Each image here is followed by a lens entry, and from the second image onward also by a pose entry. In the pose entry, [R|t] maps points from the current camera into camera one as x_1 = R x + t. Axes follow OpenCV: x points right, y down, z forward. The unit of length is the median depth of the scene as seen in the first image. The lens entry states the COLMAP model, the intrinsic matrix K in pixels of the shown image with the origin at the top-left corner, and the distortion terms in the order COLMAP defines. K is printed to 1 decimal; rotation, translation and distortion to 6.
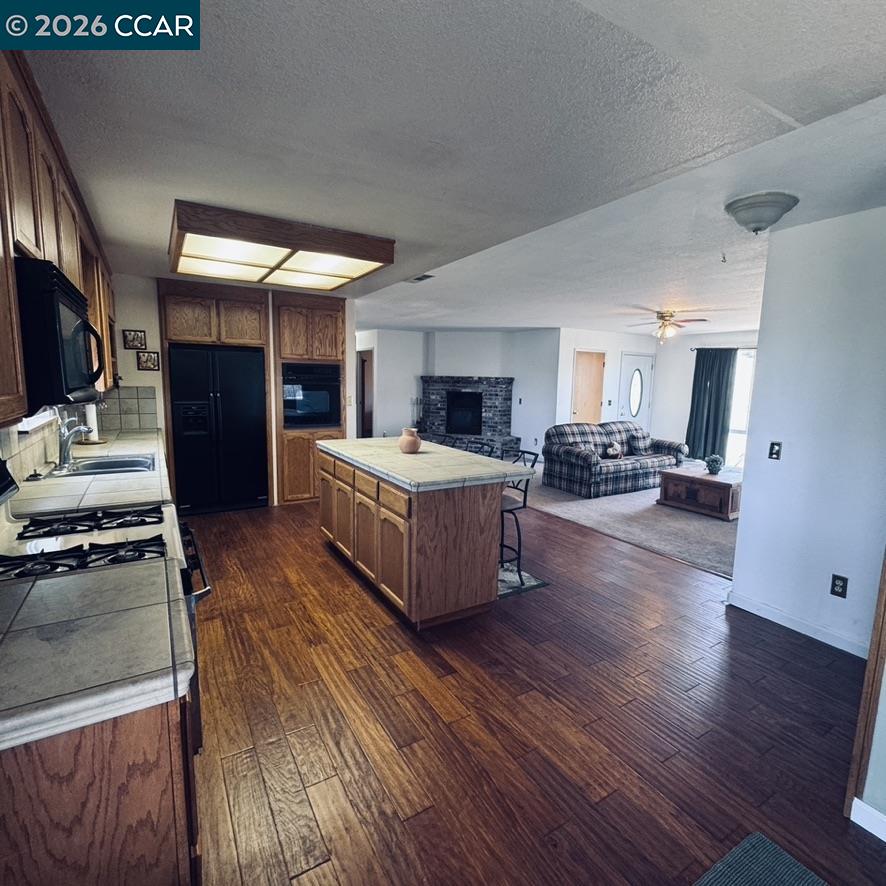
lens RADIAL K [[471.4, 0, 441.6], [0, 471.4, 442.0], [0, 0, 1]] dist [-0.003561, 0.000869]
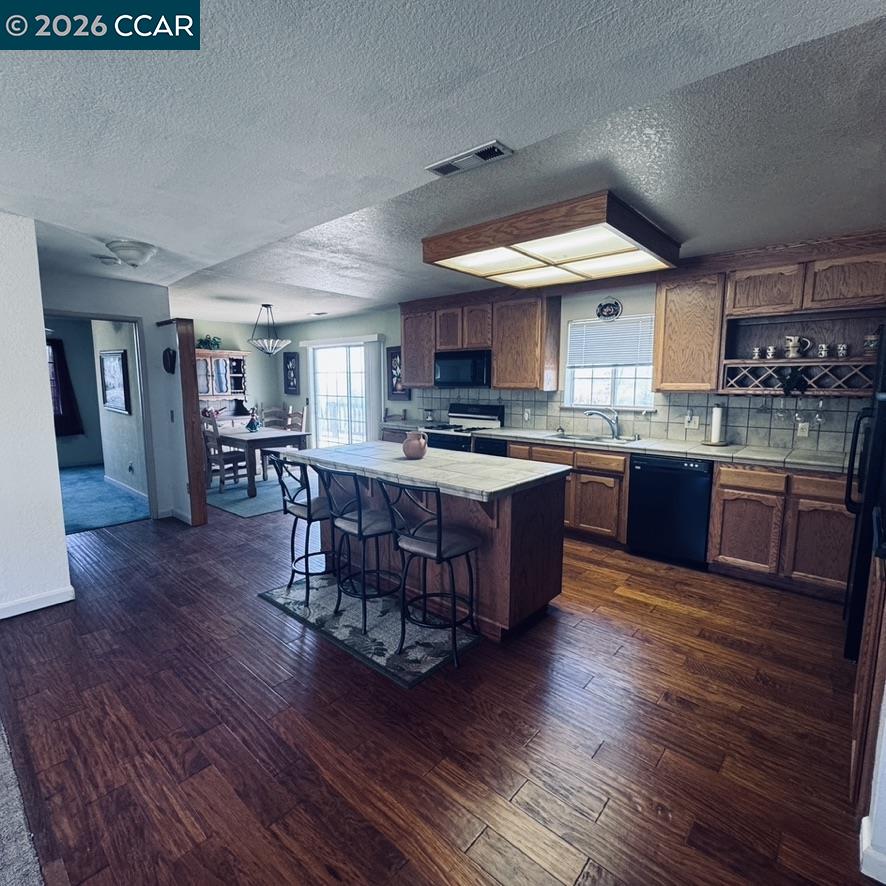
lens RADIAL K [[471.4, 0, 442.3], [0, 471.4, 440.7], [0, 0, 1]] dist [-0.003561, 0.000869]
pose [[-0.954522, 0.016984, -0.297655, 0.087583], [-0.059666, 0.967297, 0.246530, -0.137272], [0.292108, 0.253078, -0.922293, 1.074013]]
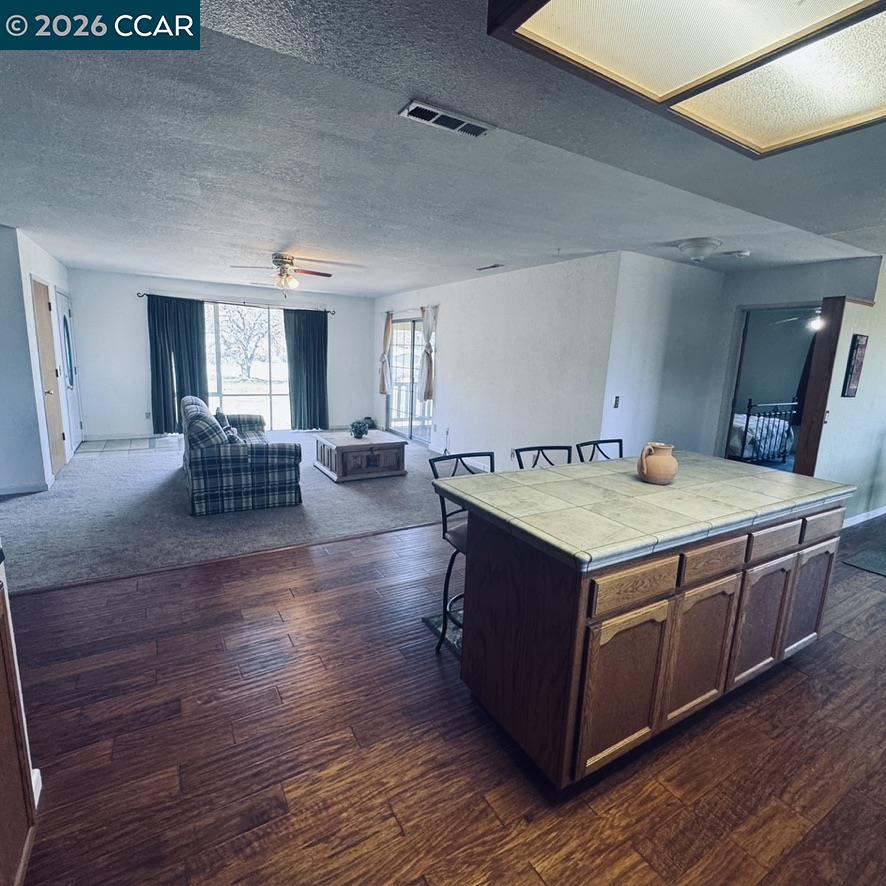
lens RADIAL K [[471.4, 0, 441.8], [0, 471.4, 440.9], [0, 0, 1]] dist [-0.003561, 0.000869]
pose [[0.007867, -0.204691, 0.978795, -0.384840], [0.094764, 0.974573, 0.203046, -0.105477], [-0.995469, 0.091157, 0.027065, 0.732670]]
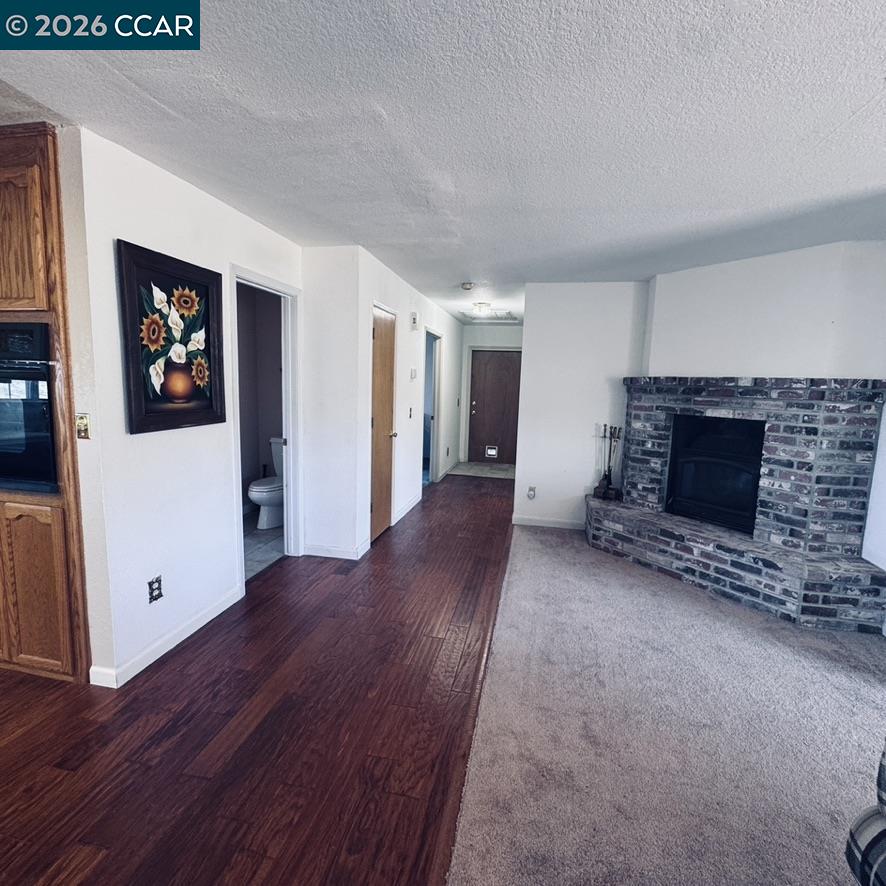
lens RADIAL K [[471.4, 0, 444.1], [0, 471.4, 441.2], [0, 0, 1]] dist [-0.003561, 0.000869]
pose [[0.733351, 0.087308, -0.674221, 0.227630], [-0.107593, 0.994126, 0.011704, -0.102889], [0.671282, 0.063959, 0.738437, 0.868116]]
